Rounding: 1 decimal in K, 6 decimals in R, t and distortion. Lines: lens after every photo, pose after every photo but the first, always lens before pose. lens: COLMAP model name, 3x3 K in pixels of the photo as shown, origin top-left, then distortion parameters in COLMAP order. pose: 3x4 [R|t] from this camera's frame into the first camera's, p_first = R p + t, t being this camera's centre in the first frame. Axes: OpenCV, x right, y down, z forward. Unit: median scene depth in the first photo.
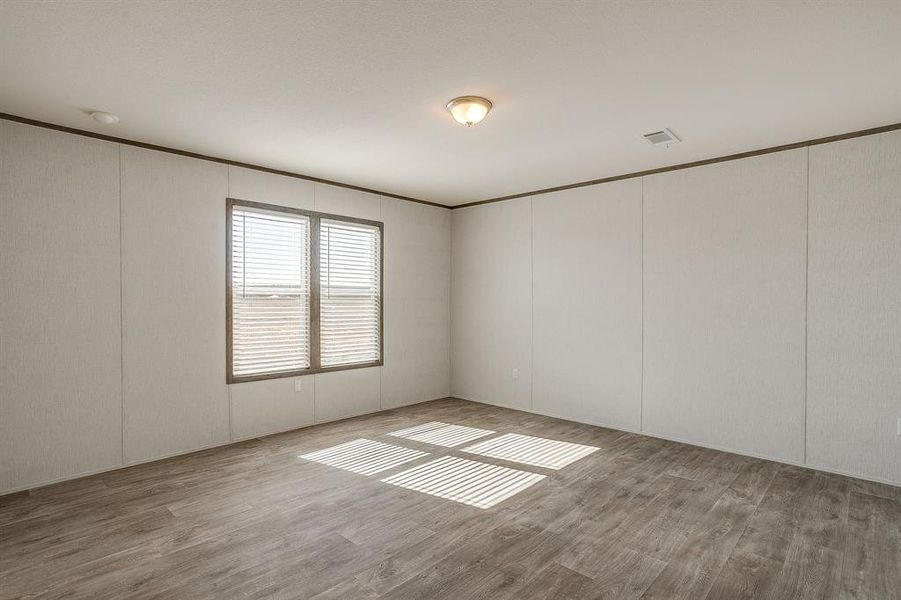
lens RADIAL K [[440.1, 0, 447.8], [0, 440.1, 299.3], [0, 0, 1]] dist [-0.058532, 0.036433]
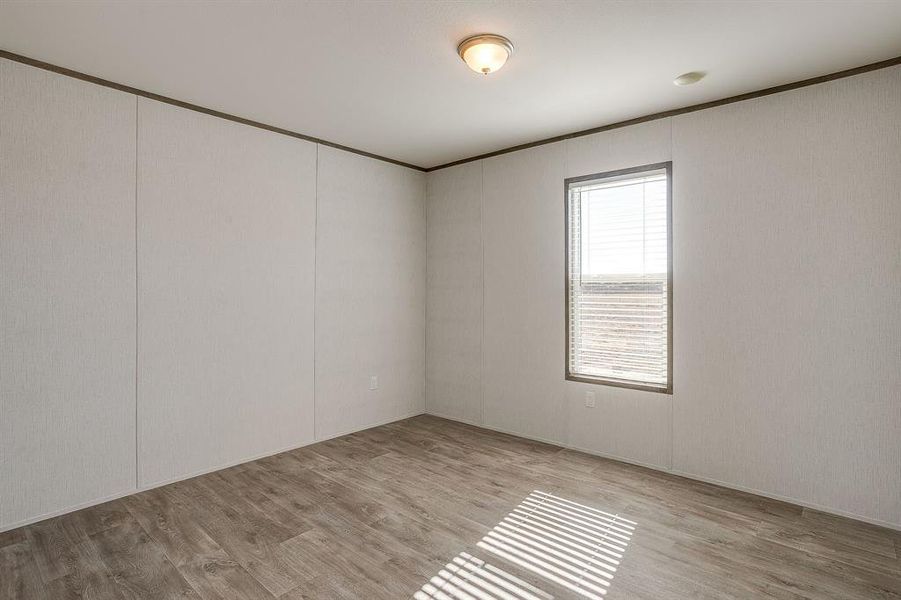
lens RADIAL K [[440.1, 0, 447.8], [0, 440.1, 299.3], [0, 0, 1]] dist [-0.058532, 0.036433]
pose [[0.075815, 0.024669, -0.996817, 0.472196], [-0.002187, 0.999696, 0.024574, -0.000594], [0.997119, 0.000317, 0.075846, 0.800627]]
